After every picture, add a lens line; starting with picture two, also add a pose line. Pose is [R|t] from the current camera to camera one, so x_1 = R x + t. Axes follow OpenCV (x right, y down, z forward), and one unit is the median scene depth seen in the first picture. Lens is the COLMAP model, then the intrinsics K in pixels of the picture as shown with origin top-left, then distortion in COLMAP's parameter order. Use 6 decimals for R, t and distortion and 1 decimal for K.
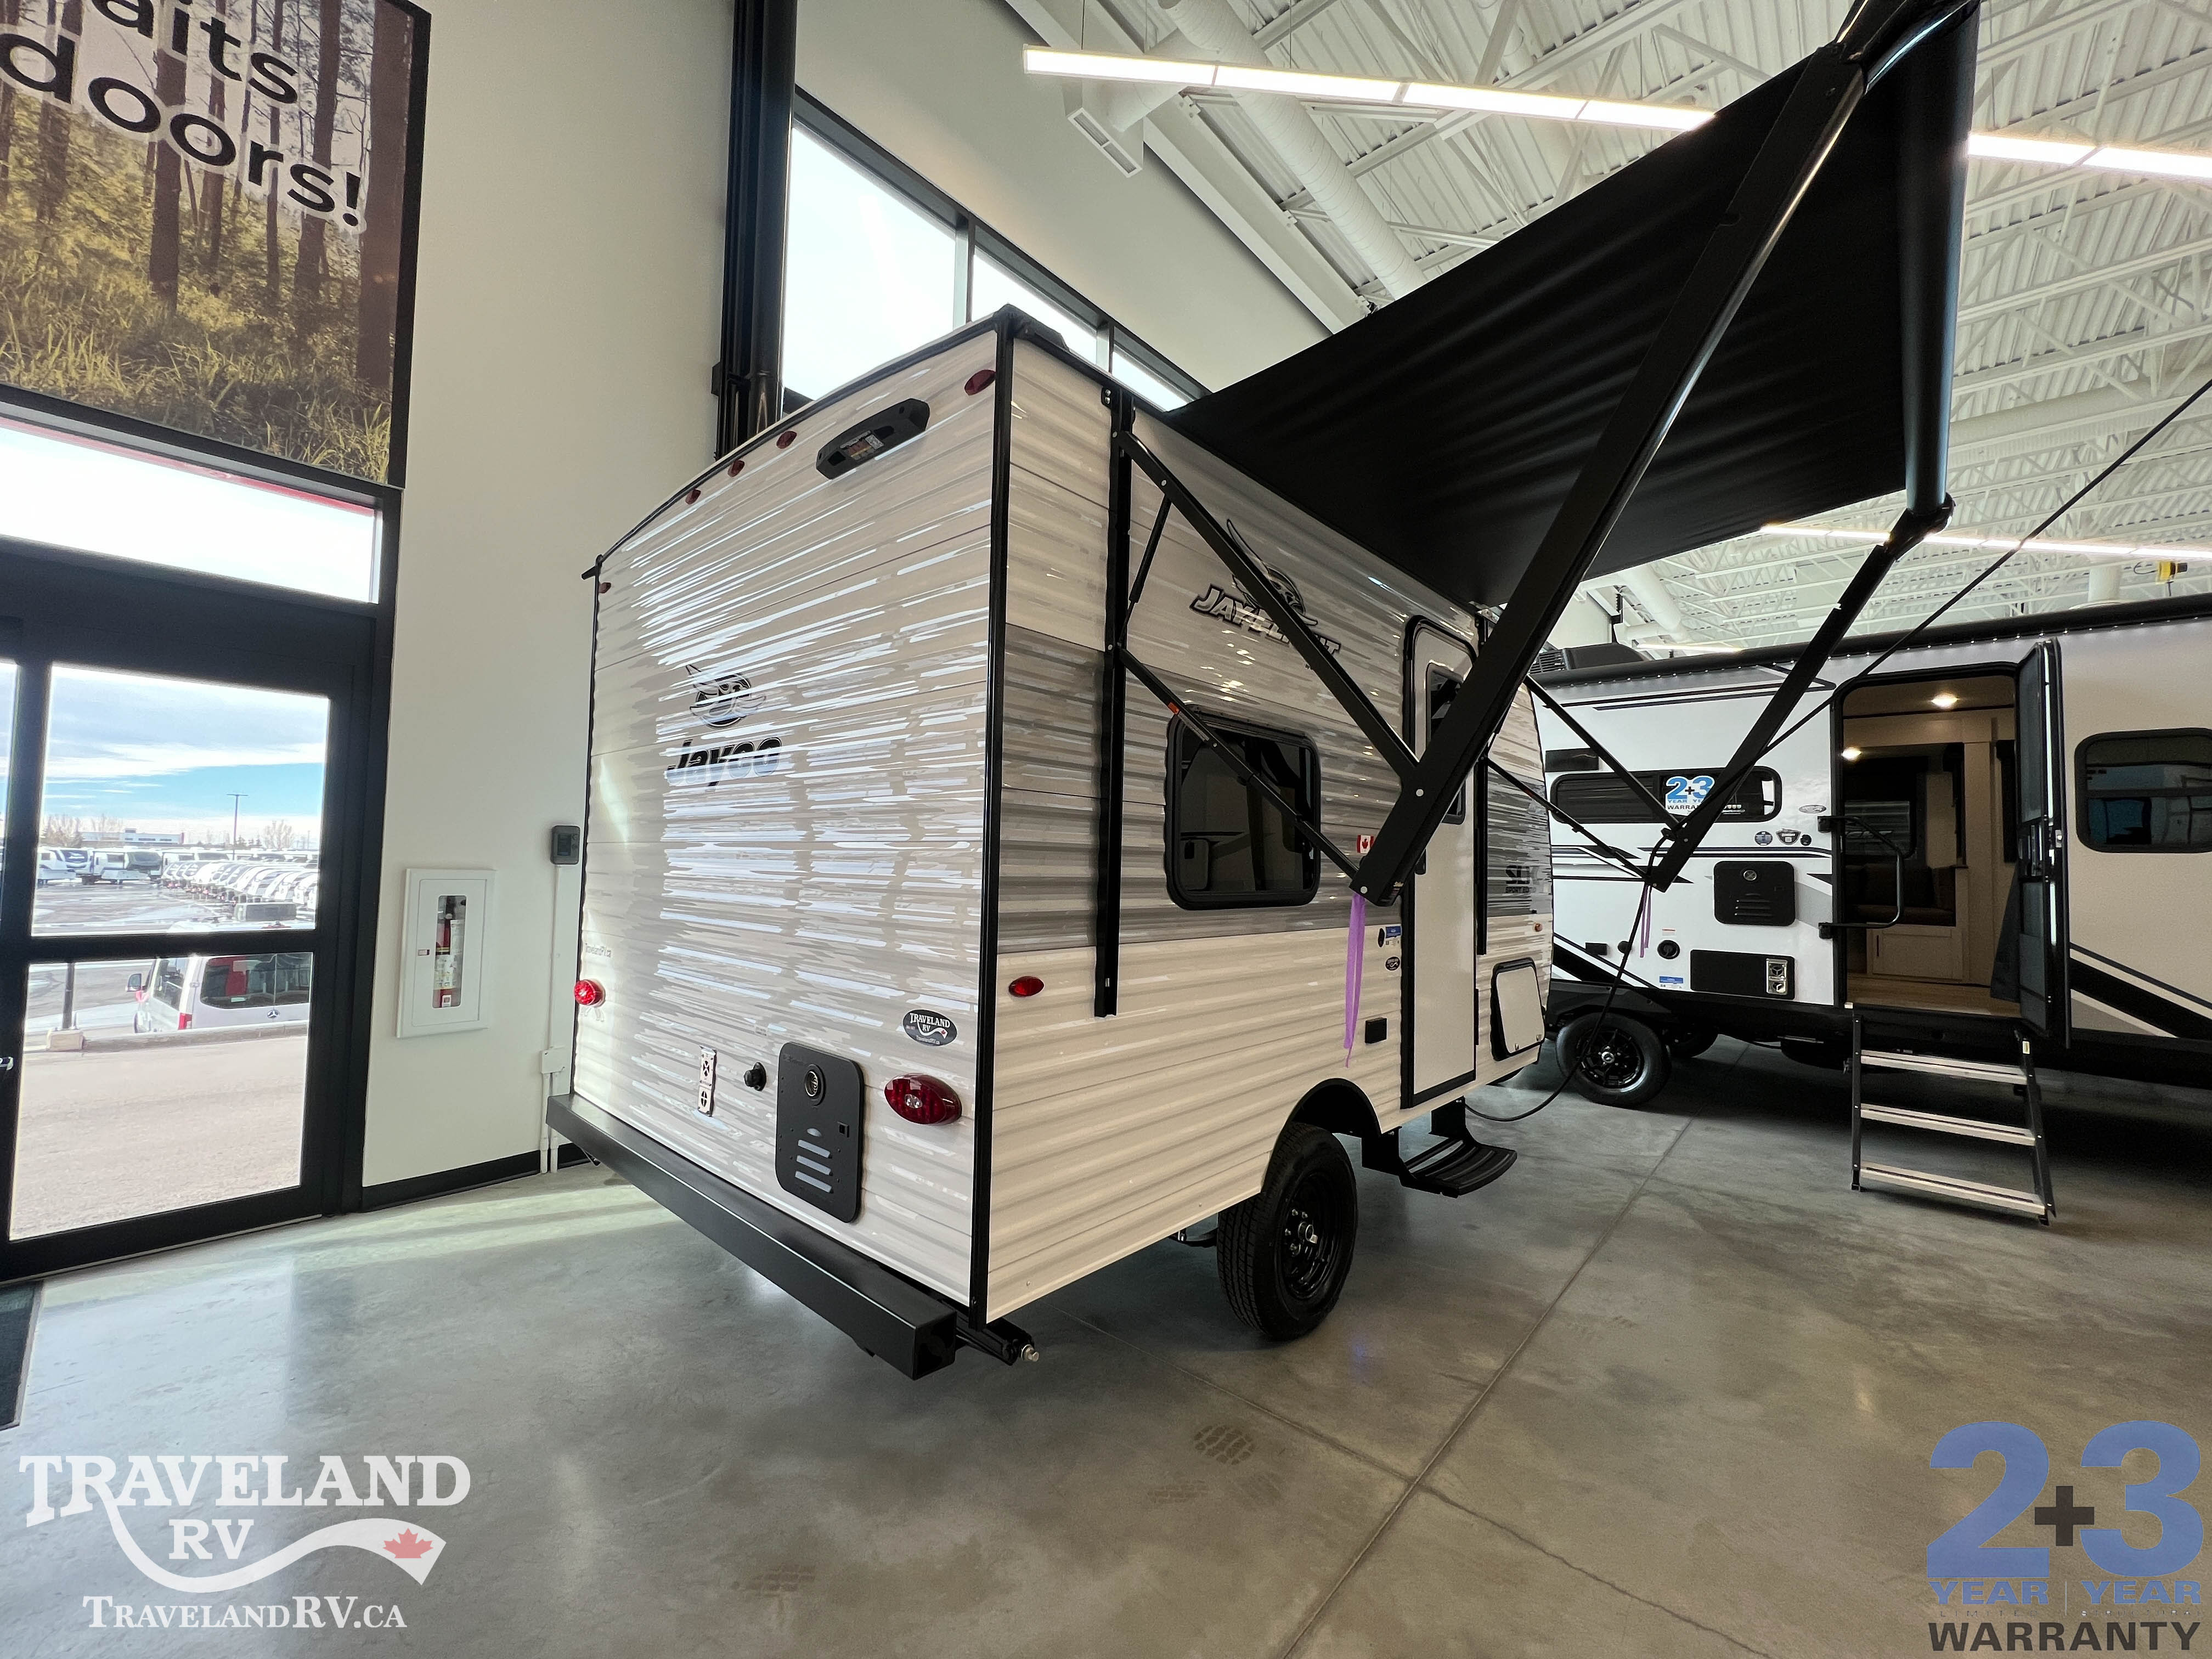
lens RADIAL K [[881.2, 0, 1104.5], [0, 881.2, 829.1], [0, 0, 1]] dist [-0.001158, 0.000458]
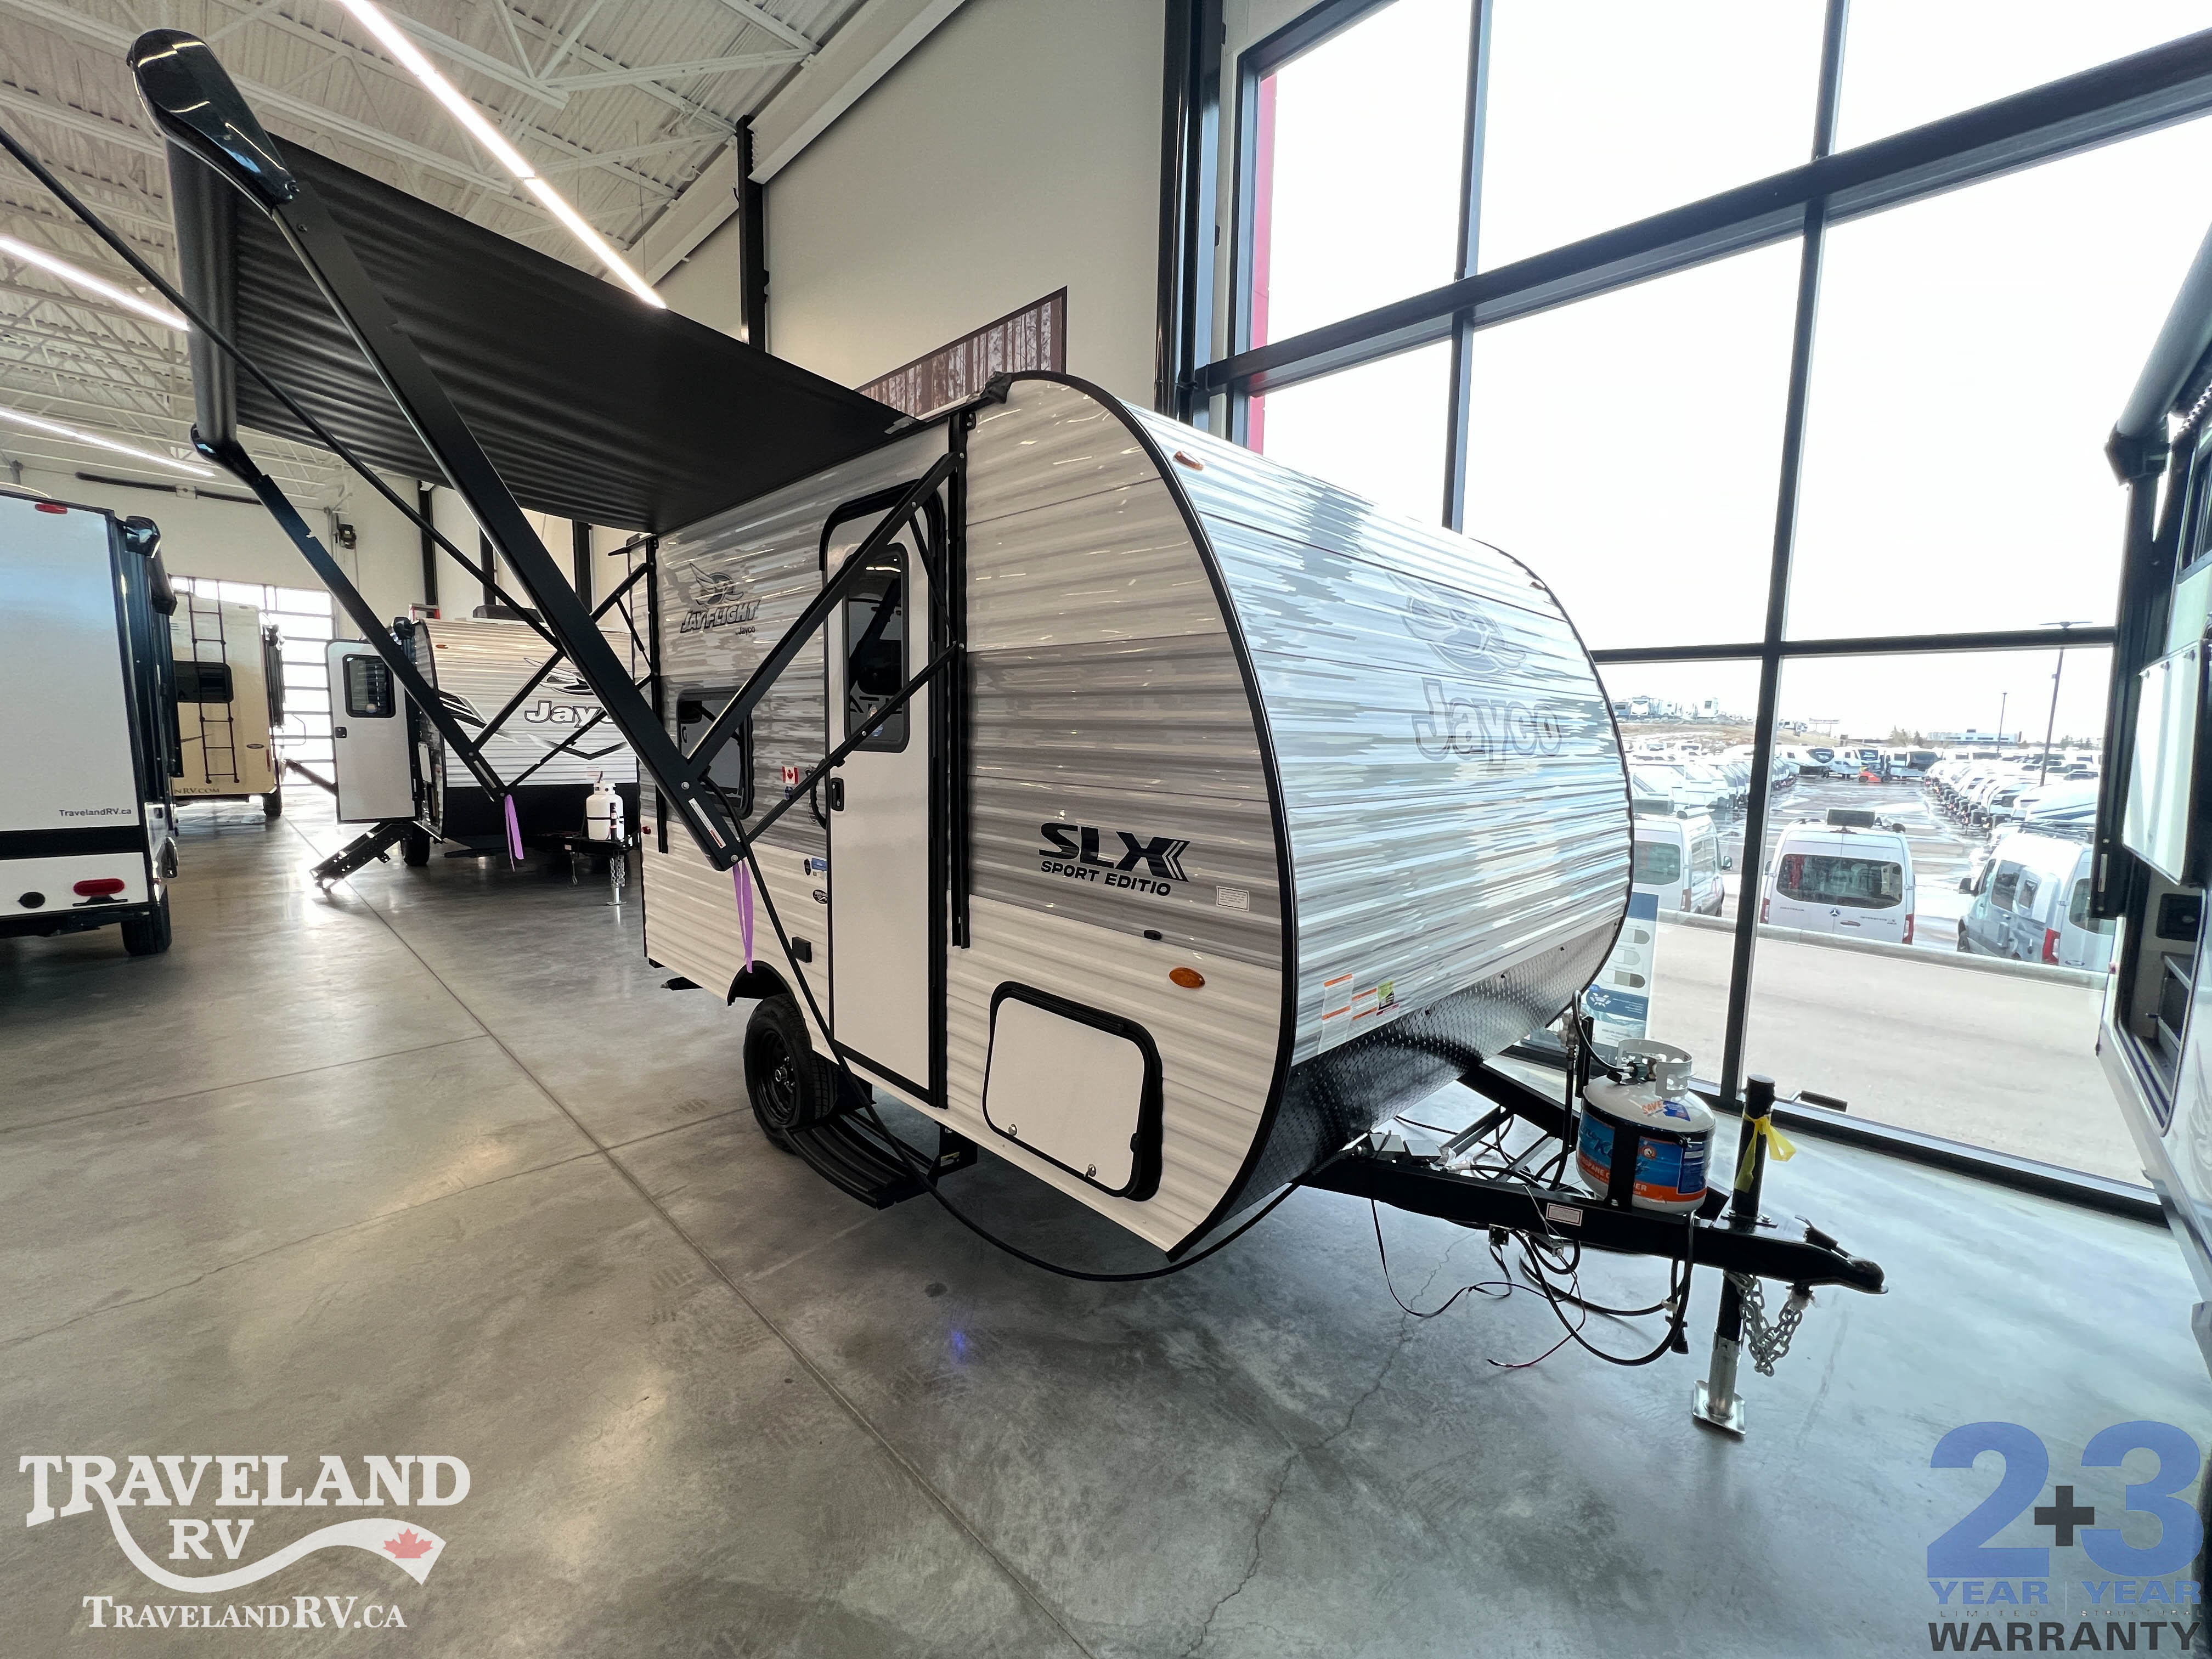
lens RADIAL K [[881.2, 0, 1108.6], [0, 881.2, 820.1], [0, 0, 1]] dist [-0.001158, 0.000458]
pose [[-0.045391, 0.082647, -0.995545, 1.066201], [0.021845, 0.996416, 0.081723, -0.009944], [0.998730, -0.018038, -0.047034, 1.125272]]
